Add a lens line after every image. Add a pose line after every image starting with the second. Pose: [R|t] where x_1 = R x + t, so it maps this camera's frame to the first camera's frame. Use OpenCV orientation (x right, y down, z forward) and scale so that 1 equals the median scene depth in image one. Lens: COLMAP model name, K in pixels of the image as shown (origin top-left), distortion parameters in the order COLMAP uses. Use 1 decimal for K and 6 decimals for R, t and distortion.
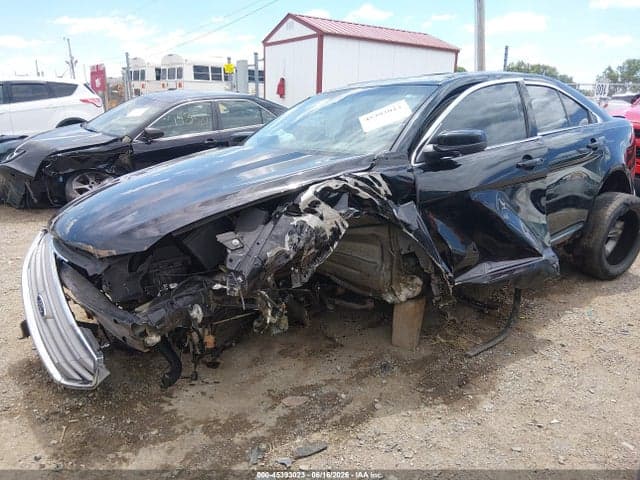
lens RADIAL K [[506.6, 0, 317.6], [0, 506.6, 235.8], [0, 0, 1]] dist [0.055634, -0.095232]
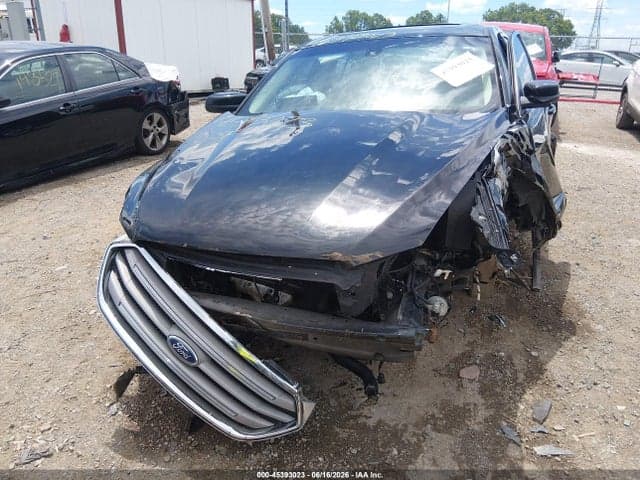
lens RADIAL K [[506.6, 0, 325.3], [0, 506.6, 245.7], [0, 0, 1]] dist [0.055634, -0.095232]
pose [[0.878926, -0.179606, 0.441849, -0.635871], [0.132022, 0.981807, 0.136474, -0.078022], [-0.458322, -0.061617, 0.886648, 0.263018]]
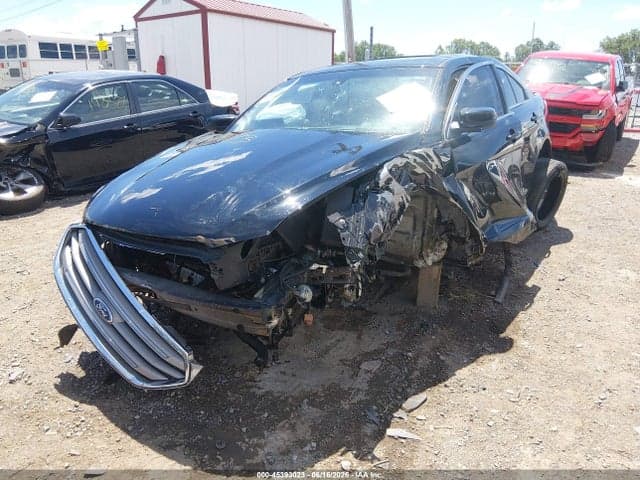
lens RADIAL K [[506.6, 0, 316.7], [0, 506.6, 240.3], [0, 0, 1]] dist [0.055634, -0.095232]
pose [[0.958568, -0.094354, 0.268784, -0.394939], [0.081682, 0.994971, 0.057972, -0.010959], [-0.272903, -0.033615, 0.961454, 0.004556]]
